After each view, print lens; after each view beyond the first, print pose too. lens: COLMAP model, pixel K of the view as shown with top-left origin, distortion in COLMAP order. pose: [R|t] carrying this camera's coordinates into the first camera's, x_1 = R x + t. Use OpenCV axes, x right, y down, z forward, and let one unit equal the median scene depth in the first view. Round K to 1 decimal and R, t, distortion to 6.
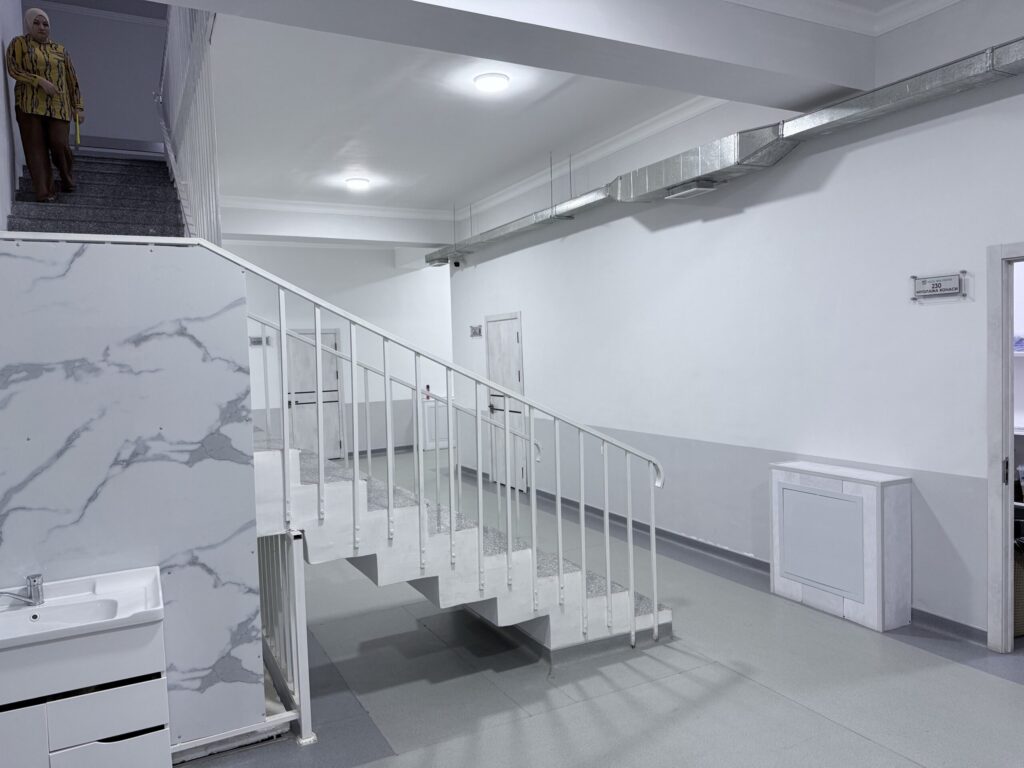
lens RADIAL K [[718.5, 0, 510.6], [0, 718.5, 381.3], [0, 0, 1]] dist [0.108624, -0.140372]
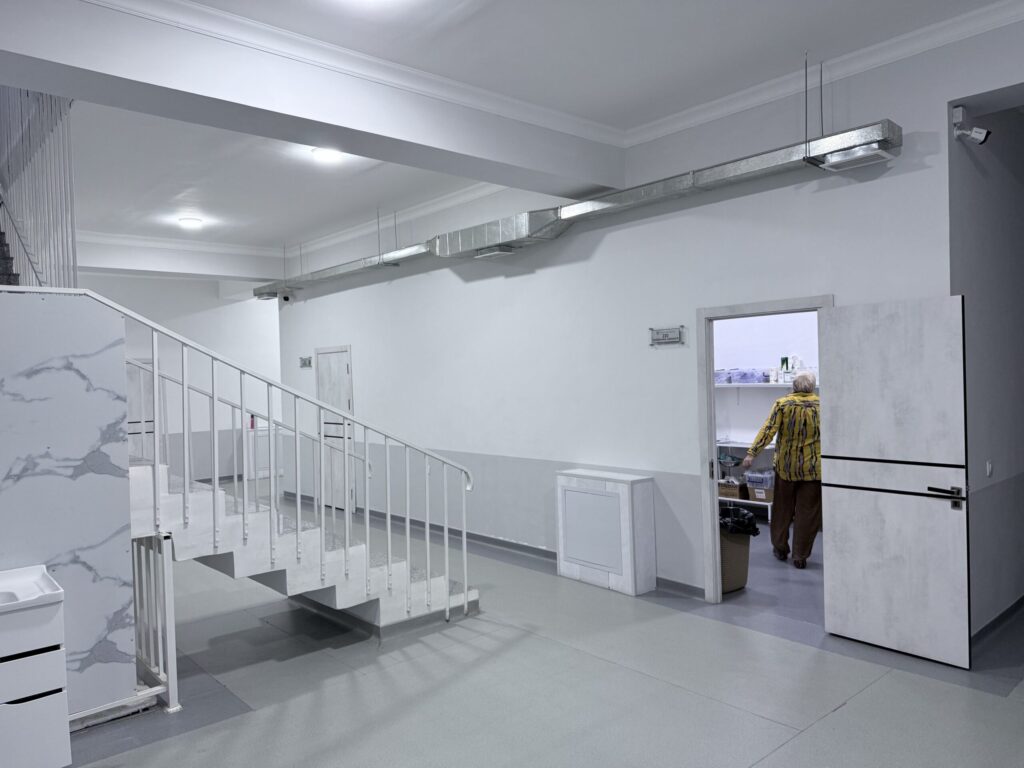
lens RADIAL K [[718.5, 0, 510.6], [0, 718.5, 381.3], [0, 0, 1]] dist [0.108624, -0.140372]
pose [[0.970720, 0.002235, 0.240204, -0.026092], [0.007565, 0.999176, -0.039867, 0.007131], [-0.240095, 0.040517, 0.969903, -0.245246]]
